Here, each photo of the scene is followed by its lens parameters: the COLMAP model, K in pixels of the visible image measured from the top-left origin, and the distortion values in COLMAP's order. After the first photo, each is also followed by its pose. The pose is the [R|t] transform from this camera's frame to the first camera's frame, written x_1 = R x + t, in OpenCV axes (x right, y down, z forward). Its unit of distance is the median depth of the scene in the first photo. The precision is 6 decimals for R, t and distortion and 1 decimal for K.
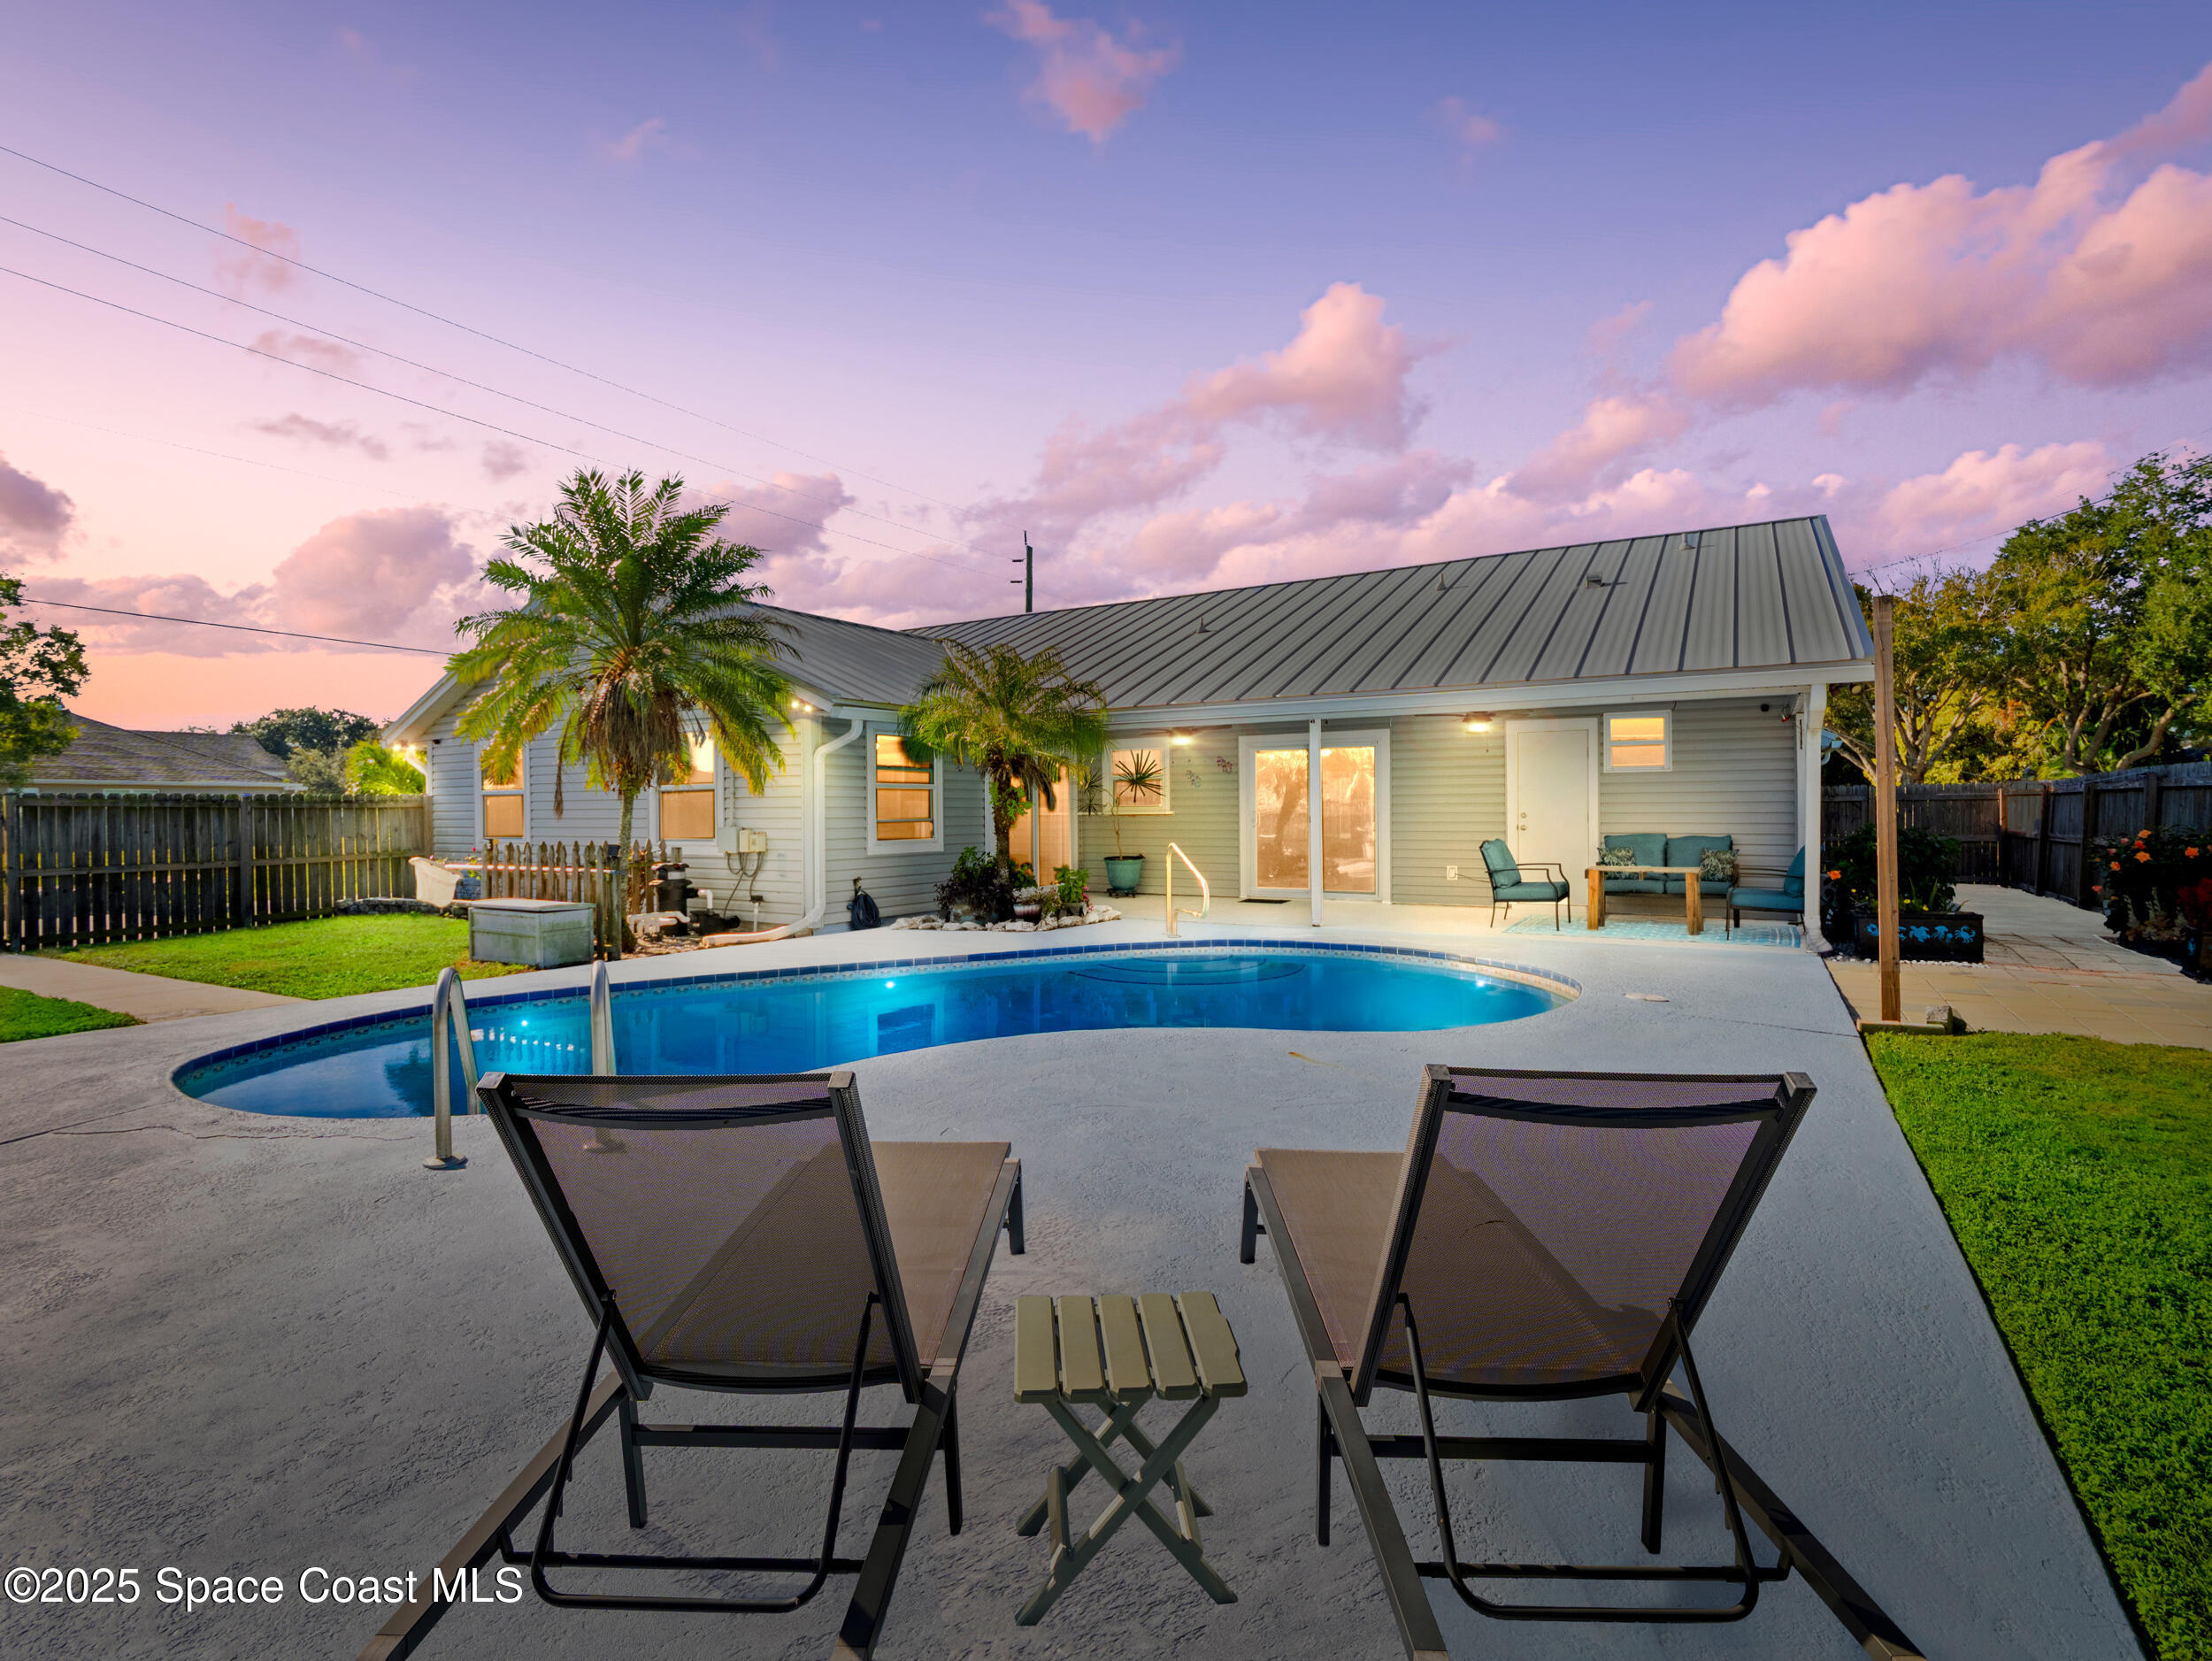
lens RADIAL K [[1113.2, 0, 1106.8], [0, 1113.2, 792.7], [0, 0, 1]] dist [-0.002393, -0.000362]
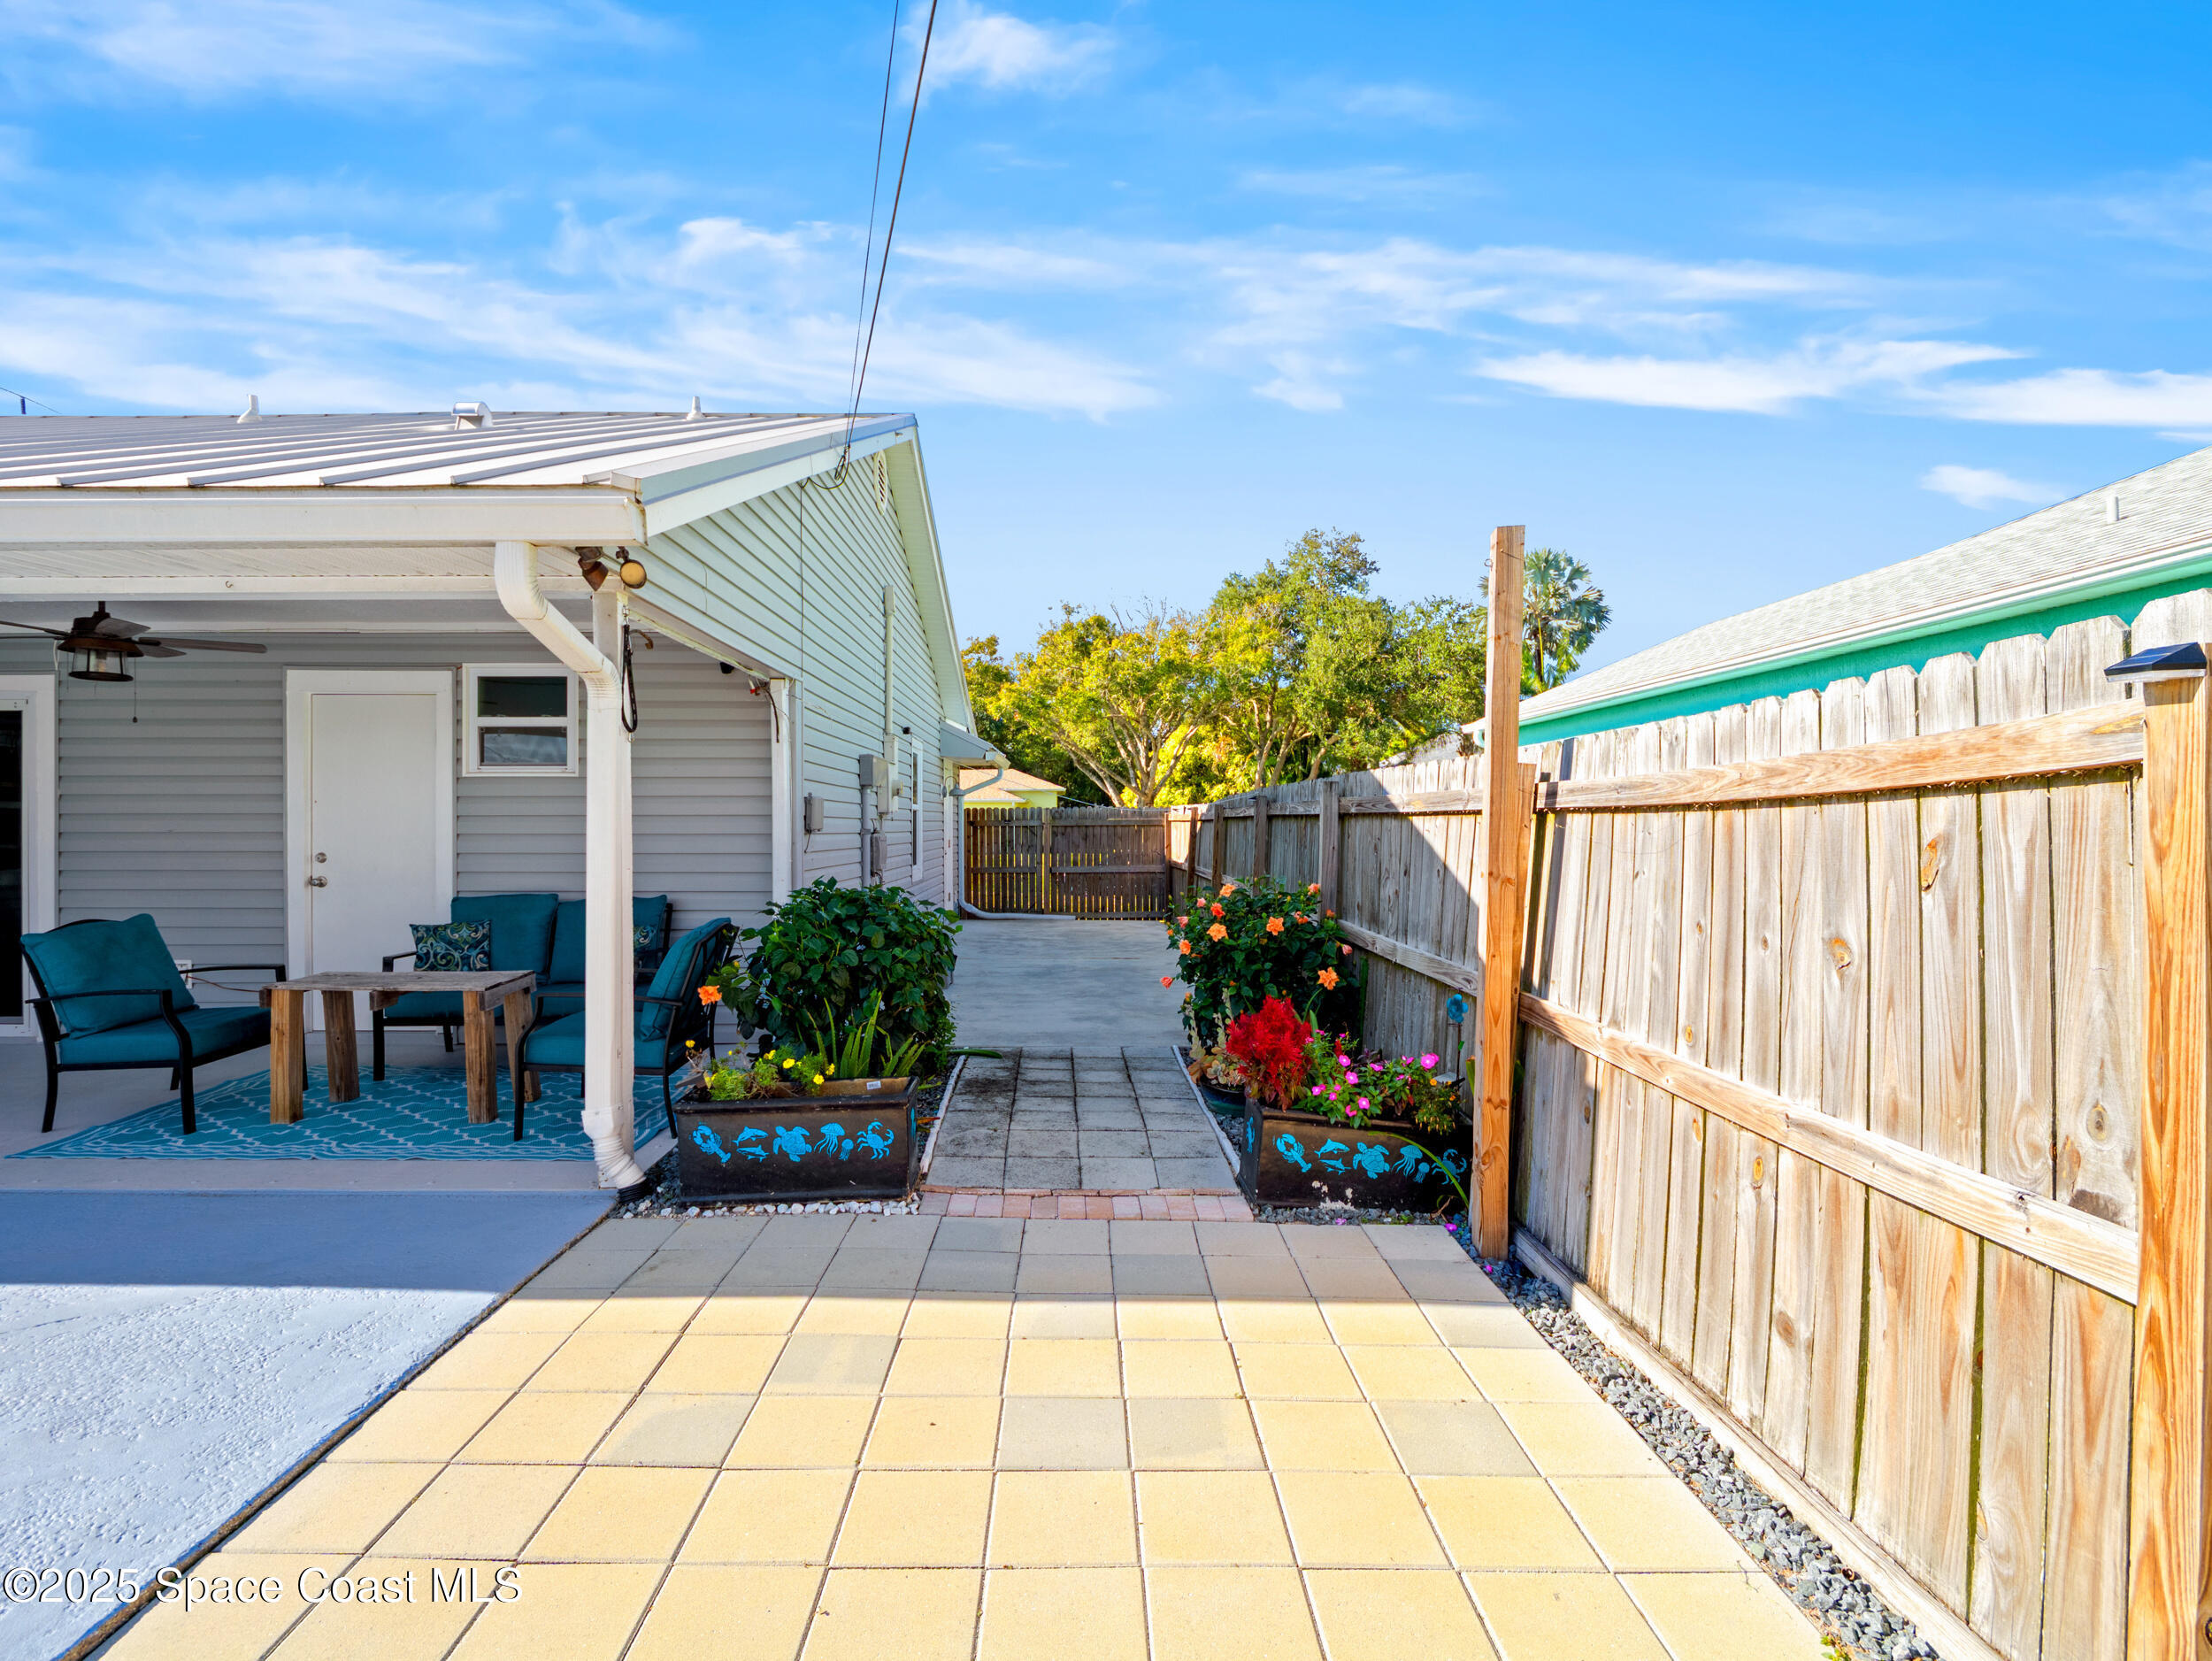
lens RADIAL K [[1067.3, 0, 1100.3], [0, 1067.3, 812.3], [0, 0, 1]] dist [-0.005294, -0.009233]
pose [[0.852974, 0.010553, 0.521847, 0.163679], [-0.011863, 0.999929, -0.000830, -0.001558], [-0.521819, -0.005482, 0.853039, 0.153413]]
